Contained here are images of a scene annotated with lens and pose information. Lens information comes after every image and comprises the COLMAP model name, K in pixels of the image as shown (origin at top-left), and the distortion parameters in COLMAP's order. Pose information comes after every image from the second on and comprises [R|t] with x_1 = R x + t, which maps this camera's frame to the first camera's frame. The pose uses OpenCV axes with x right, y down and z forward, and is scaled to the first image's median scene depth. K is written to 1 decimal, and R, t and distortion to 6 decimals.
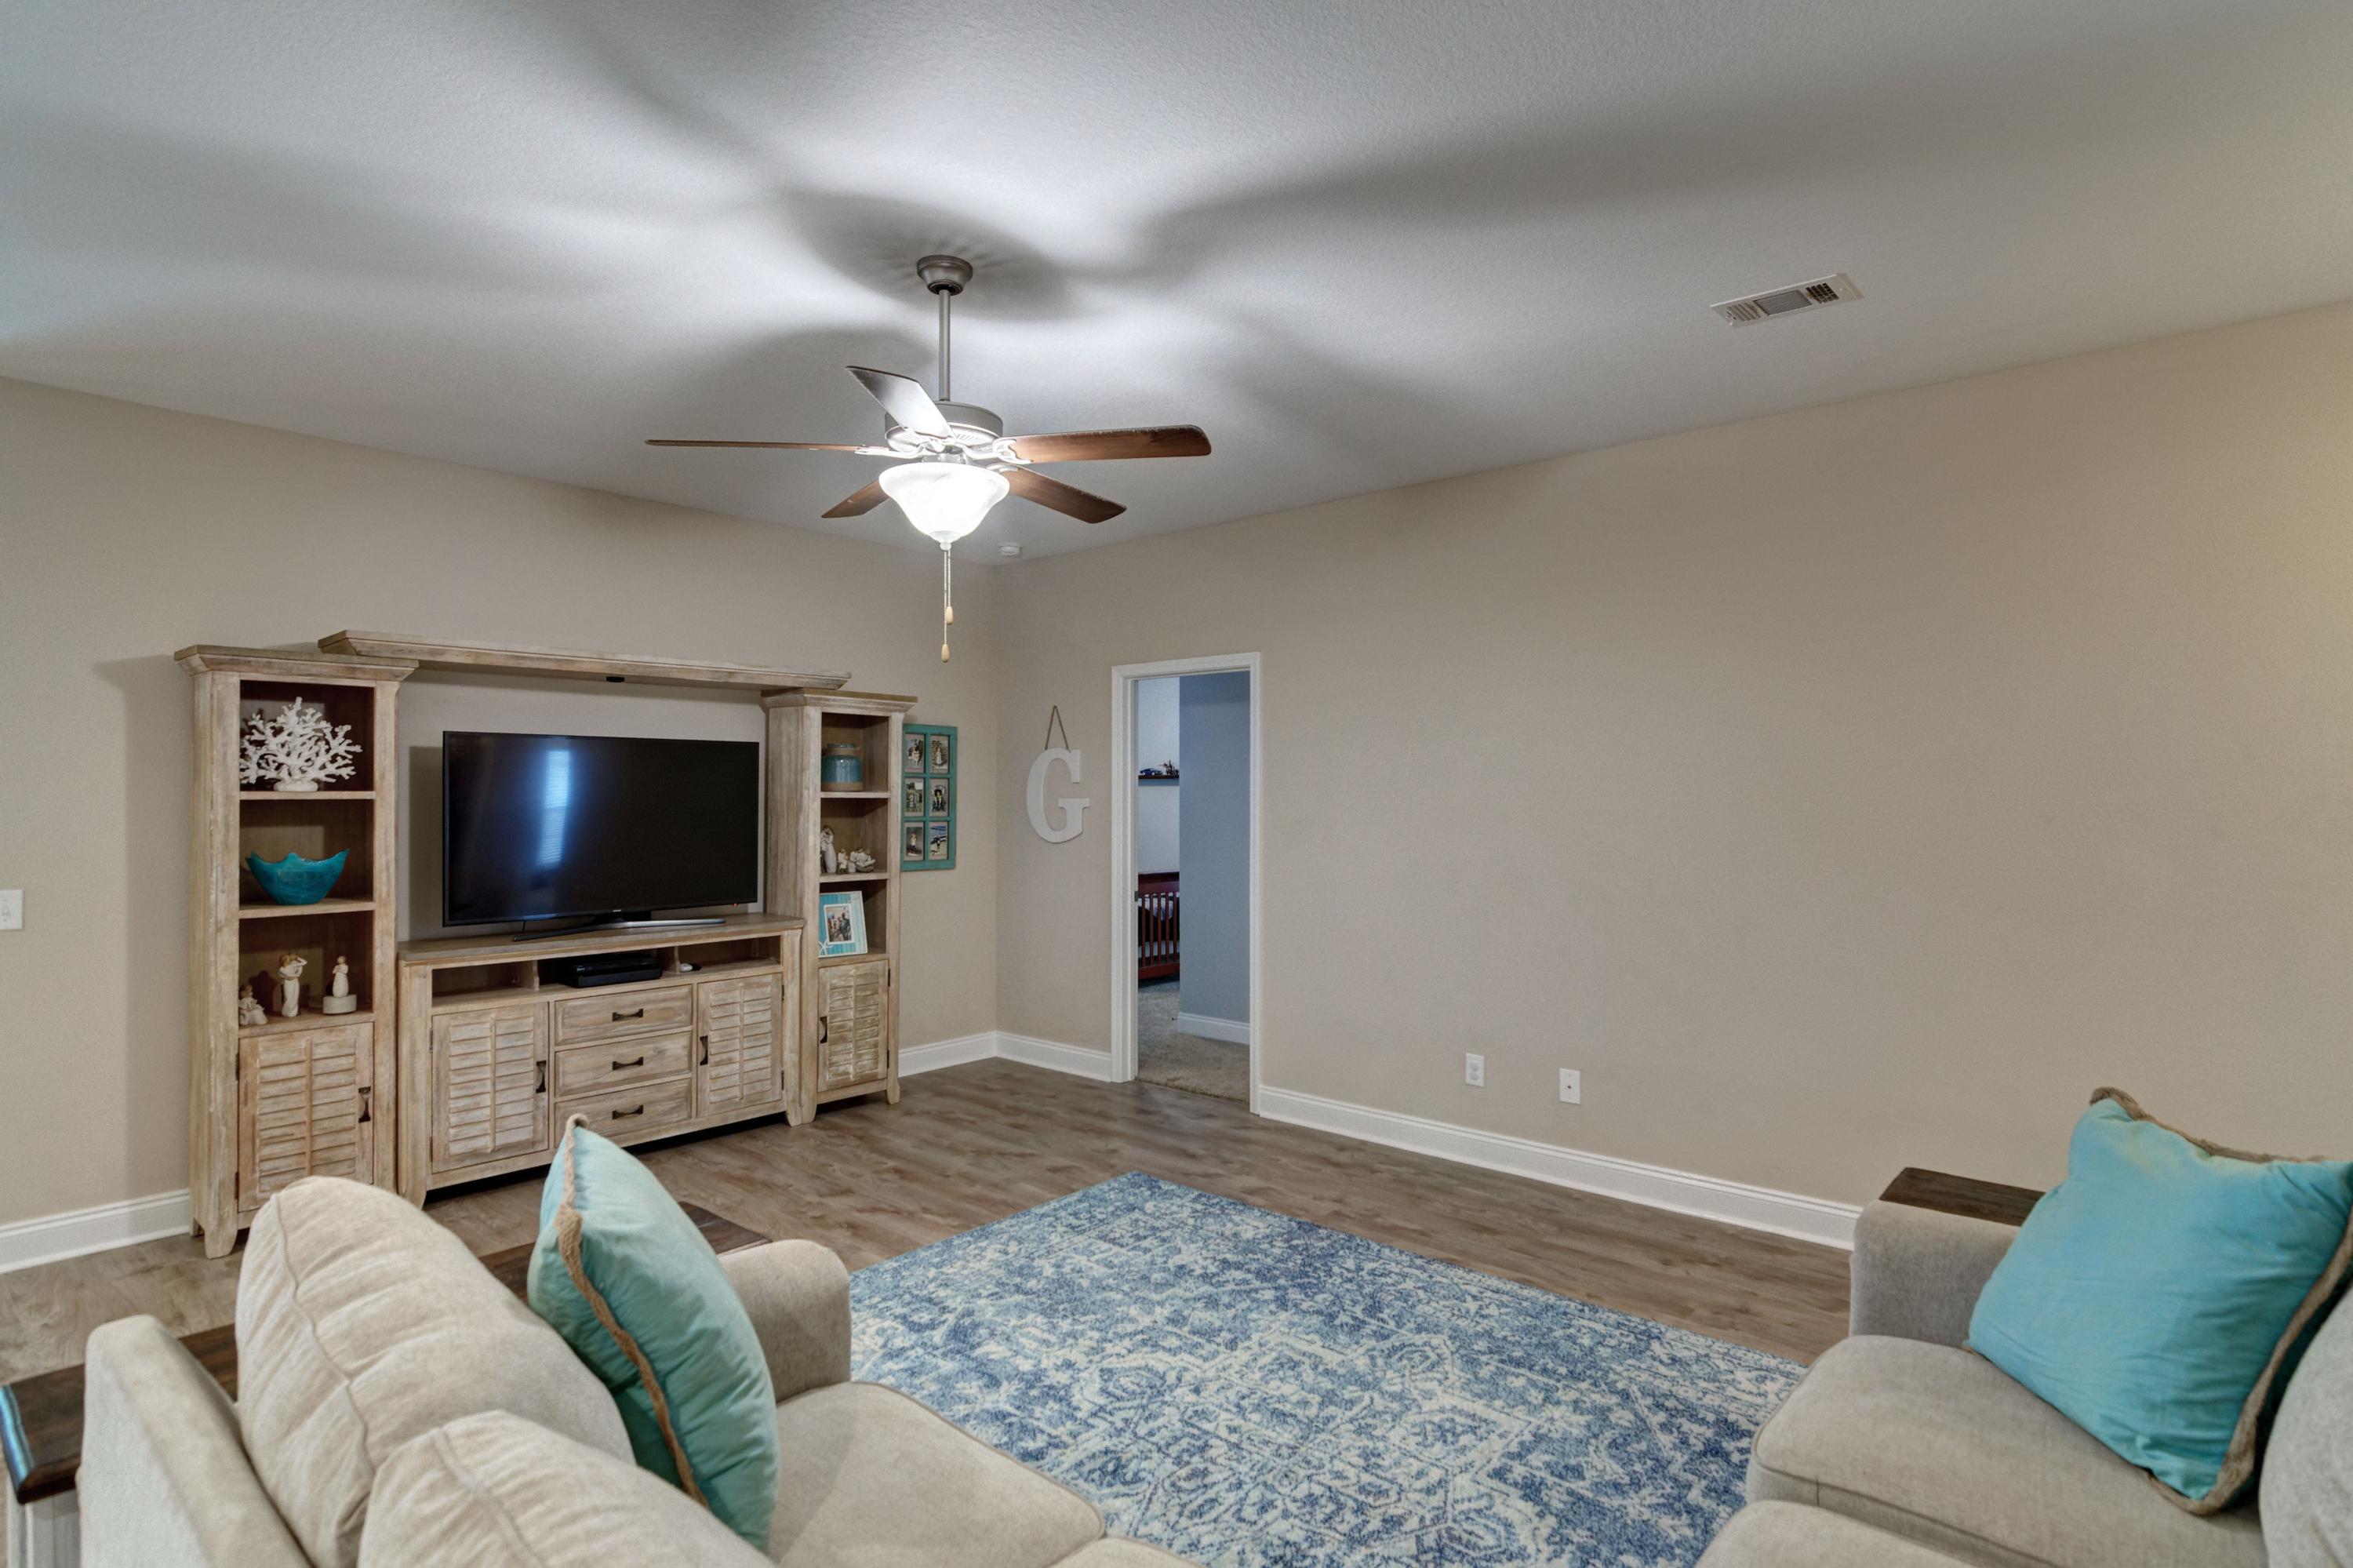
lens RADIAL K [[1143.2, 0, 1196.1], [0, 1143.2, 796.0], [0, 0, 1]] dist [0.001217, -0.000380]
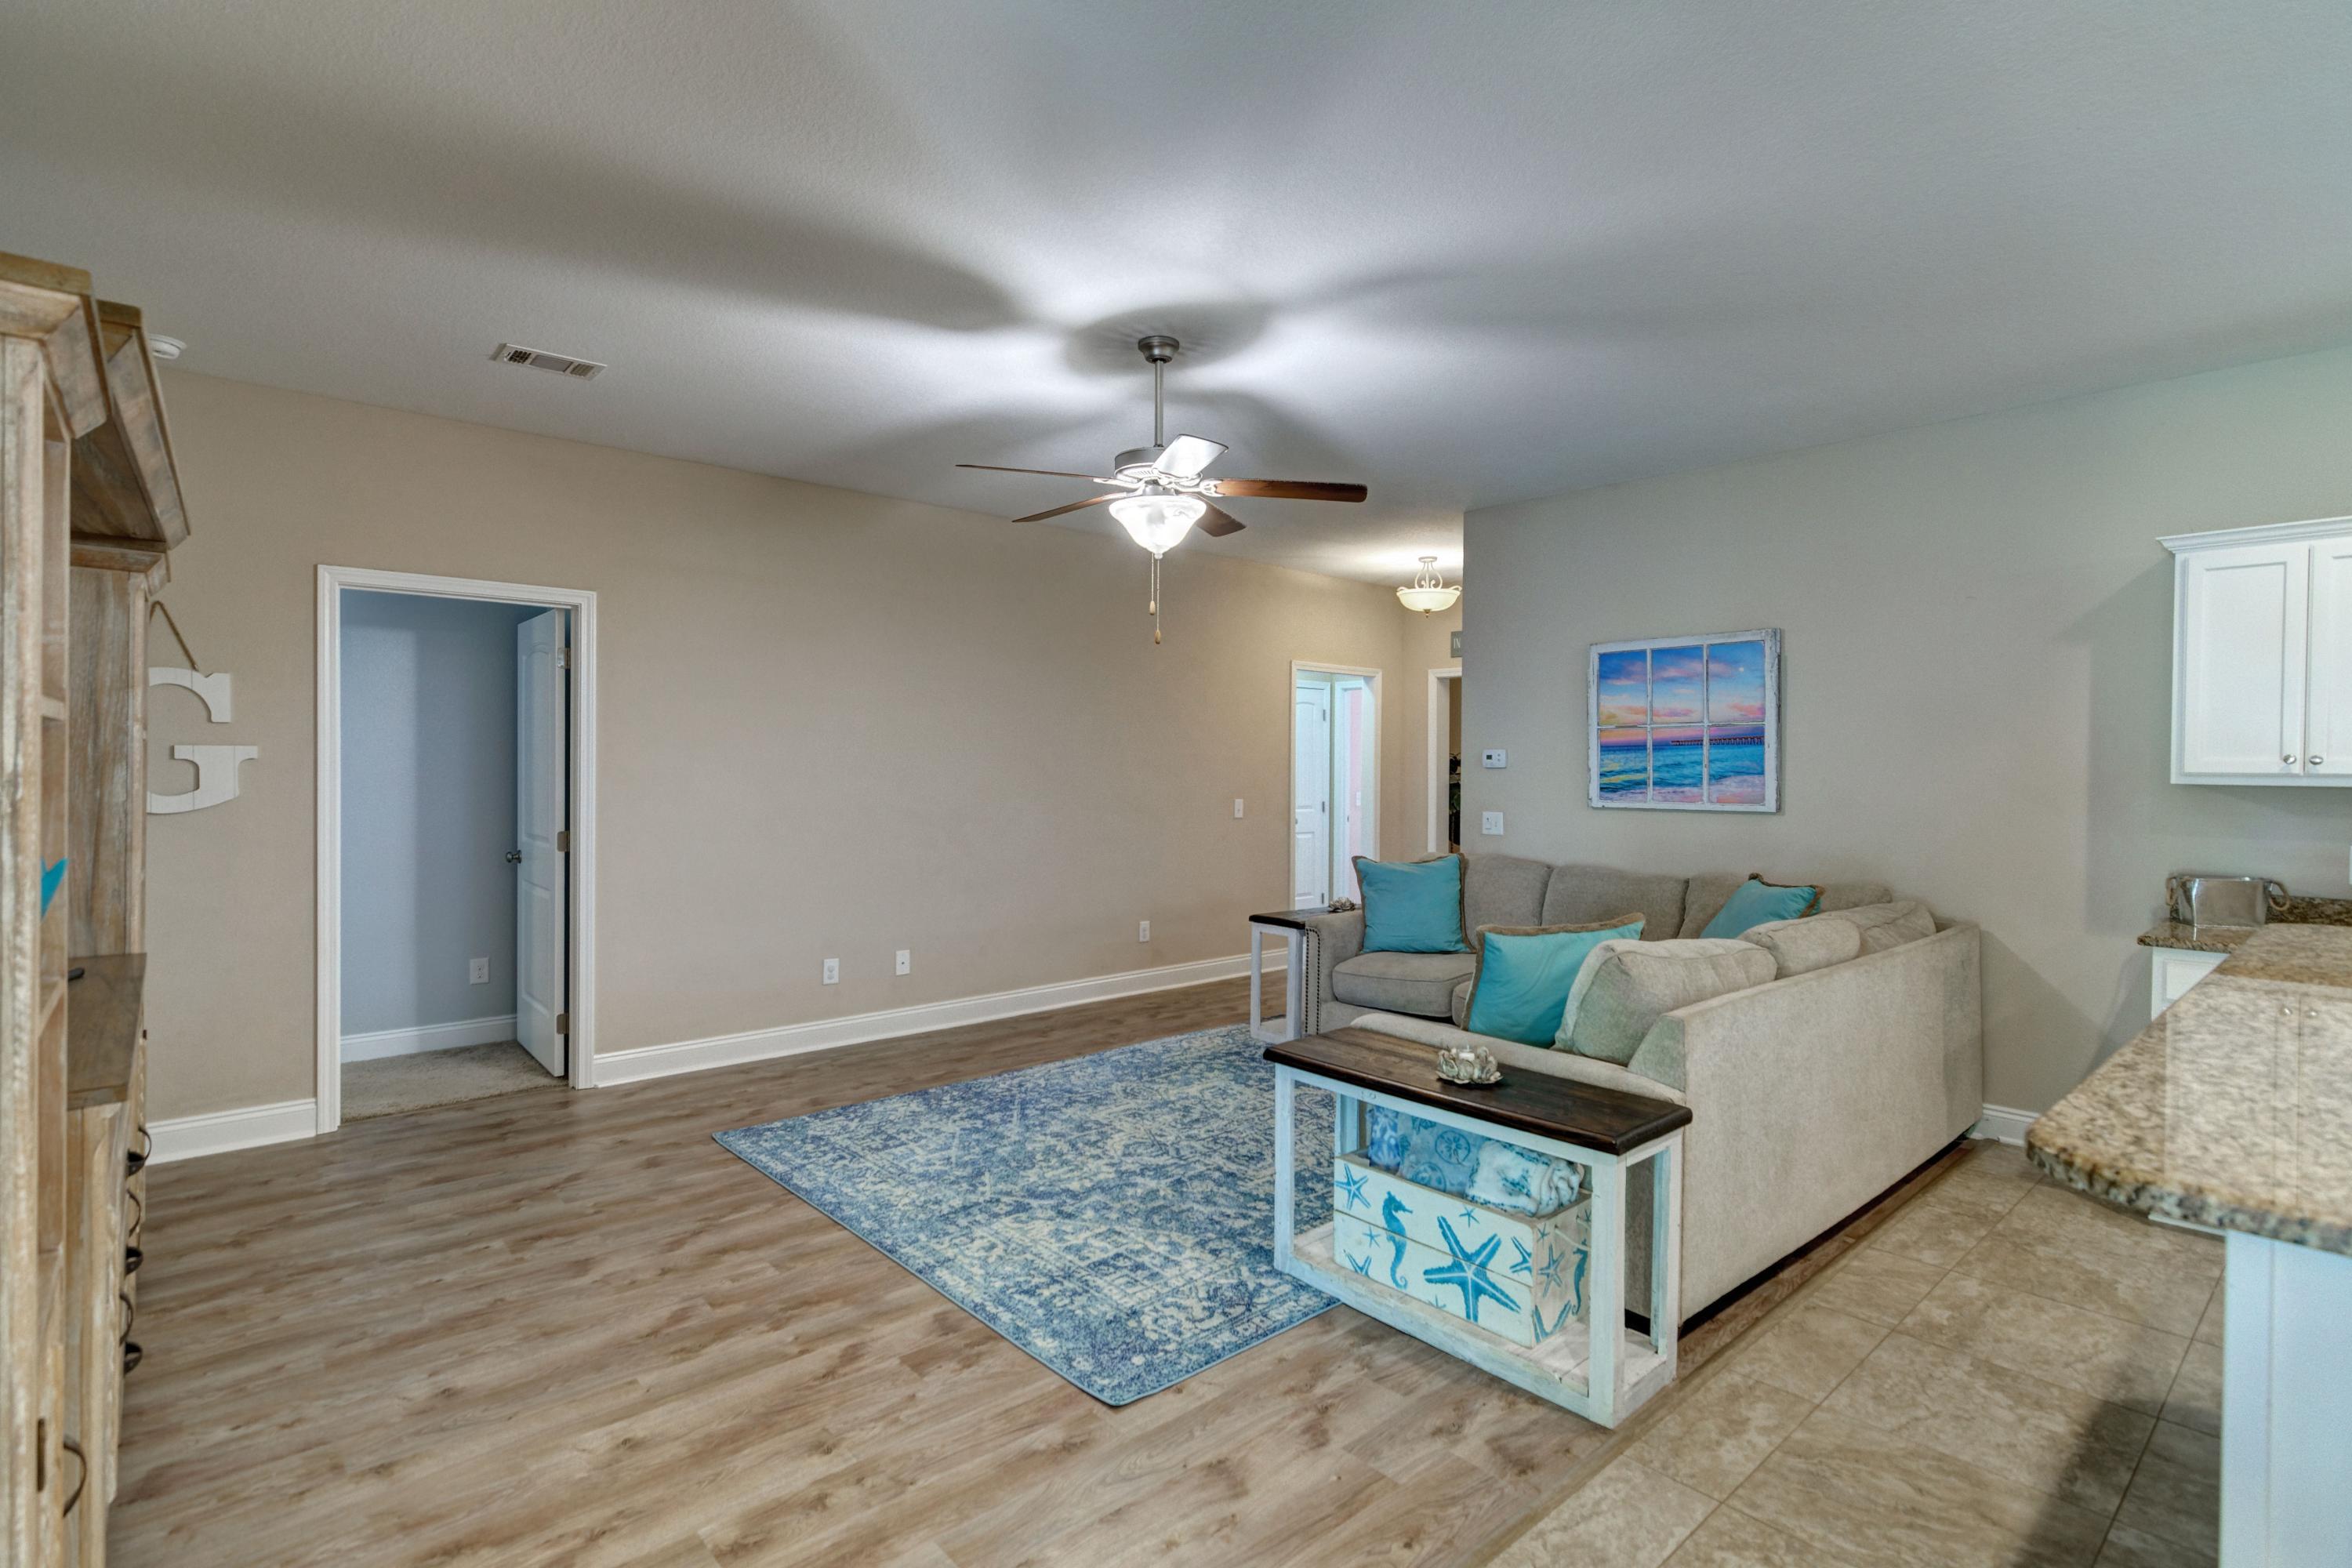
lens RADIAL K [[1142.7, 0, 1170.4], [0, 1142.7, 777.1], [0, 0, 1]] dist [0.001217, -0.000380]
pose [[0.142959, -0.015383, 0.989609, -1.087077], [-0.006744, 0.999841, 0.016517, 0.012305], [-0.989706, -0.009035, 0.142833, 0.562235]]
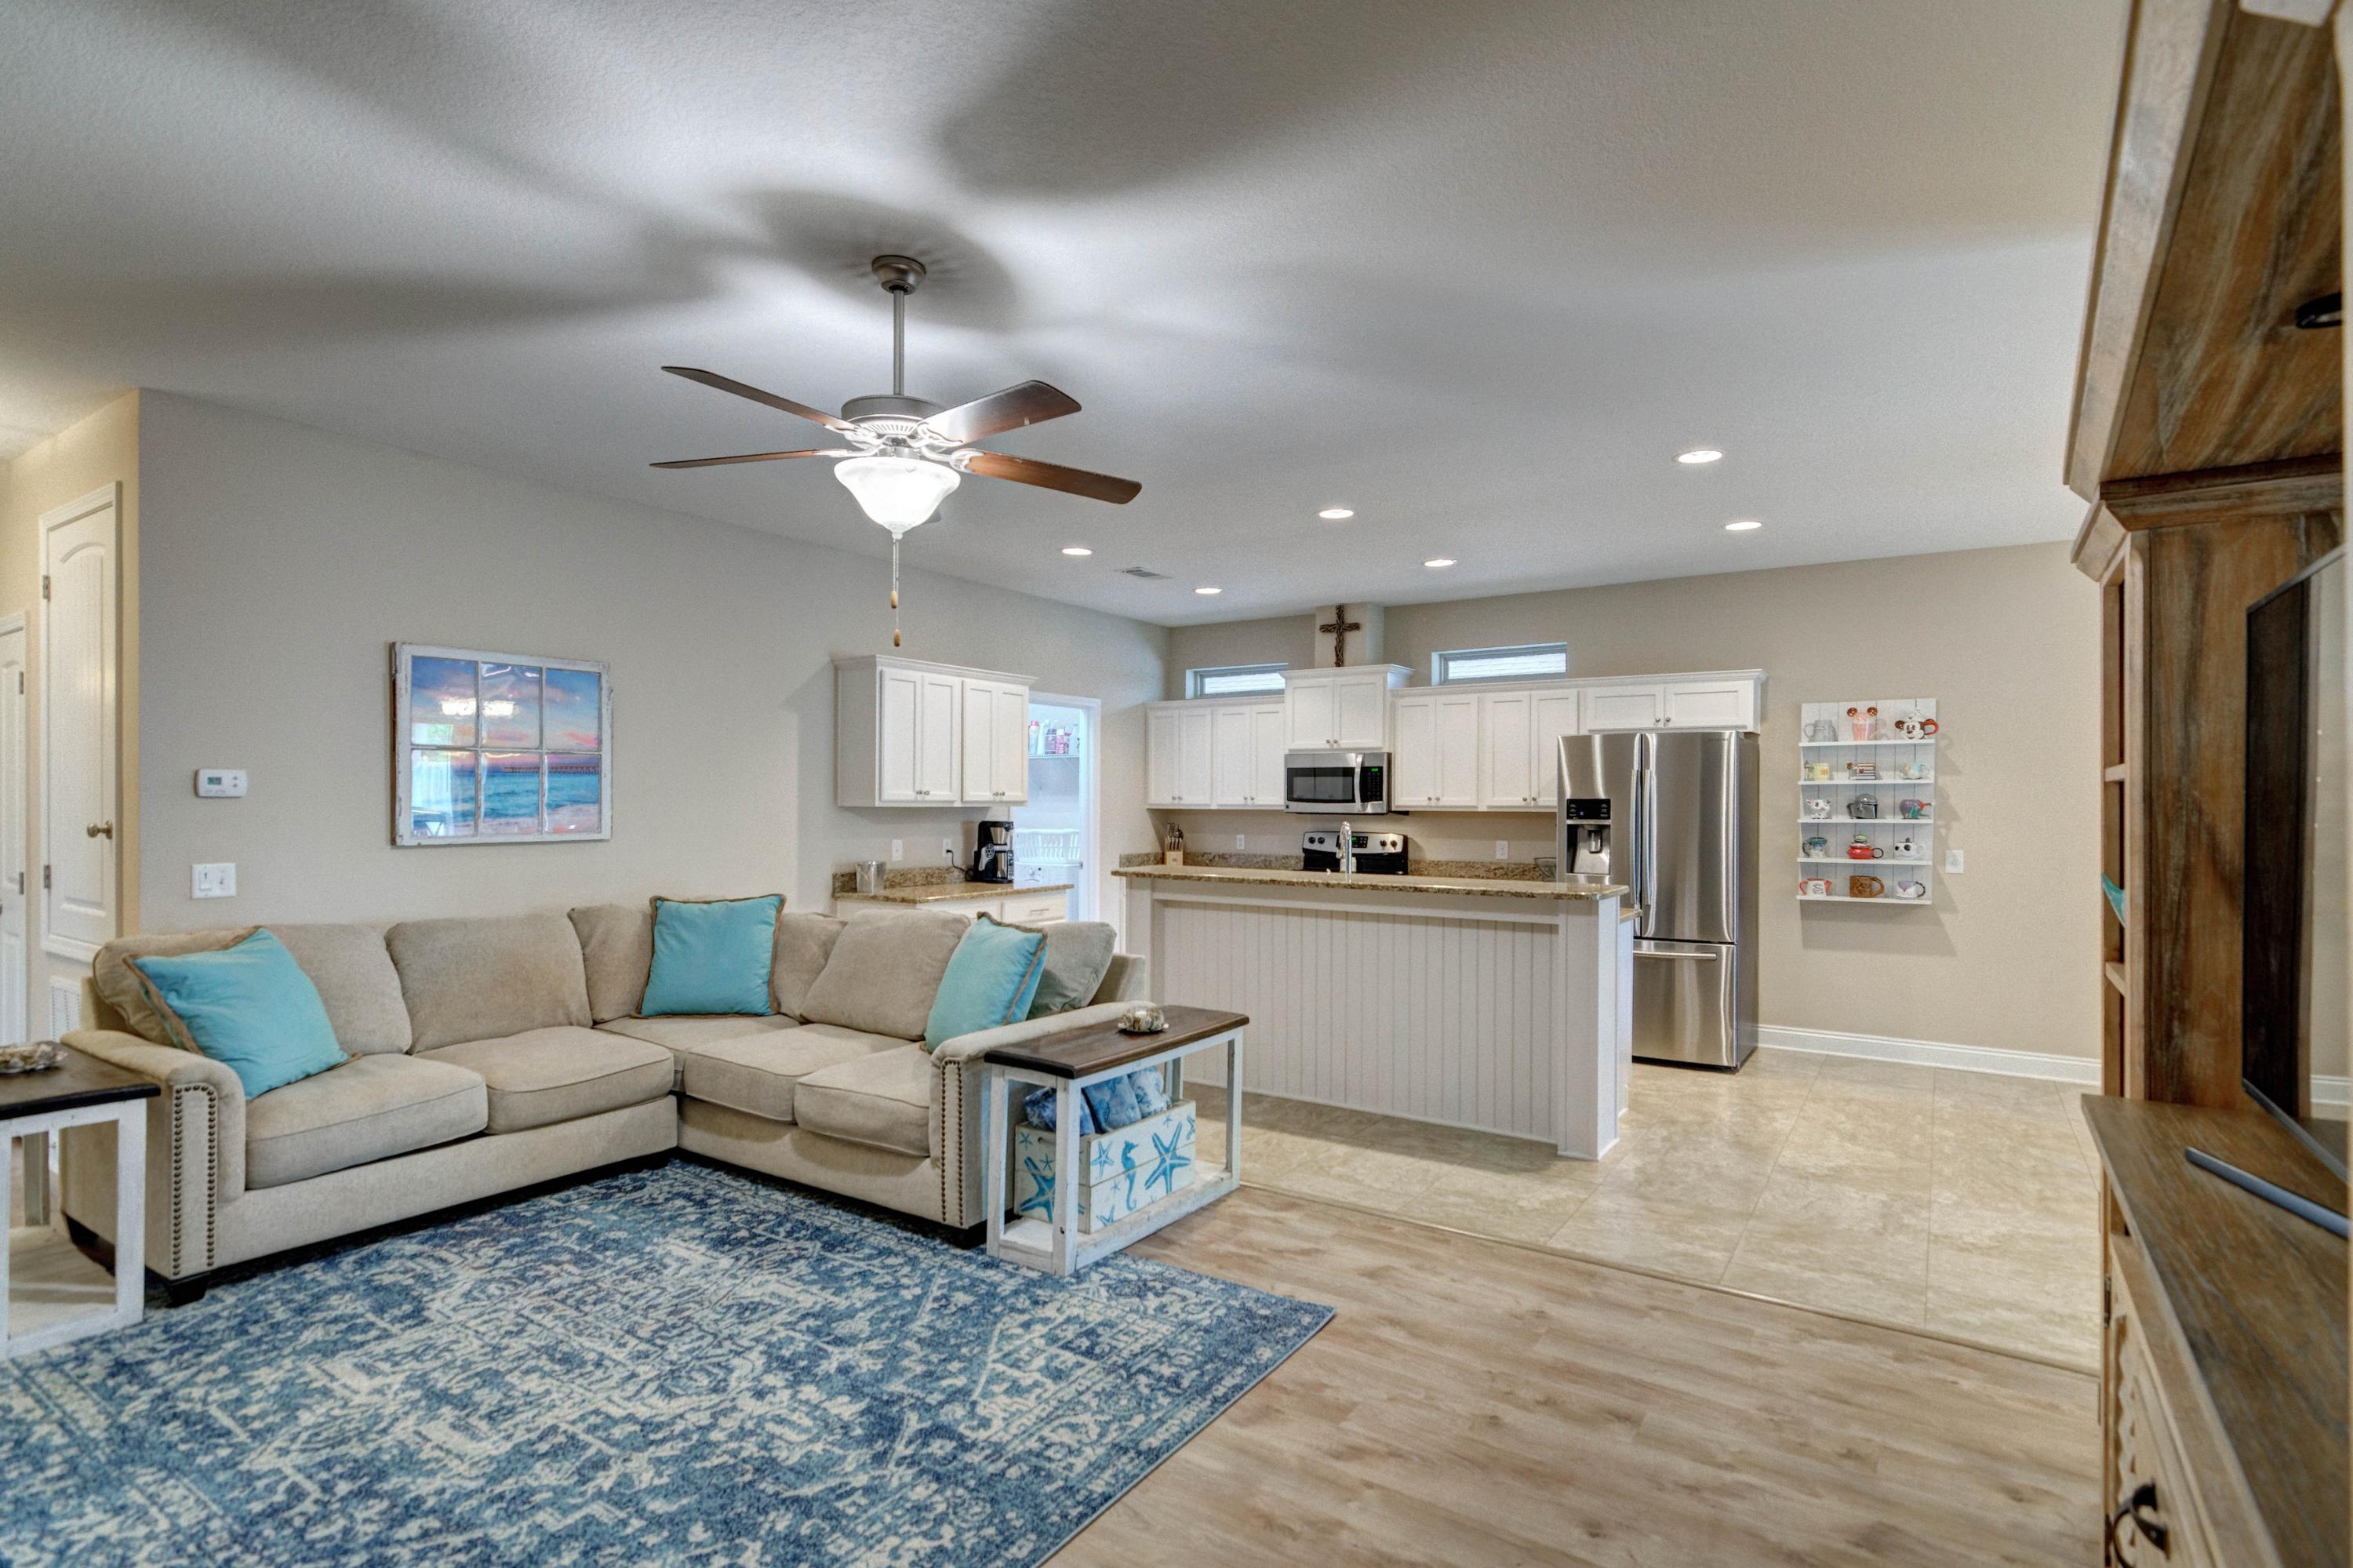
lens RADIAL K [[1143.2, 0, 1182.0], [0, 1143.2, 807.7], [0, 0, 1]] dist [0.001217, -0.000380]
pose [[-0.993291, -0.007151, -0.115419, -0.255748], [-0.008125, 0.999935, 0.007974, 0.014621], [0.115355, 0.008859, -0.993285, 1.470586]]
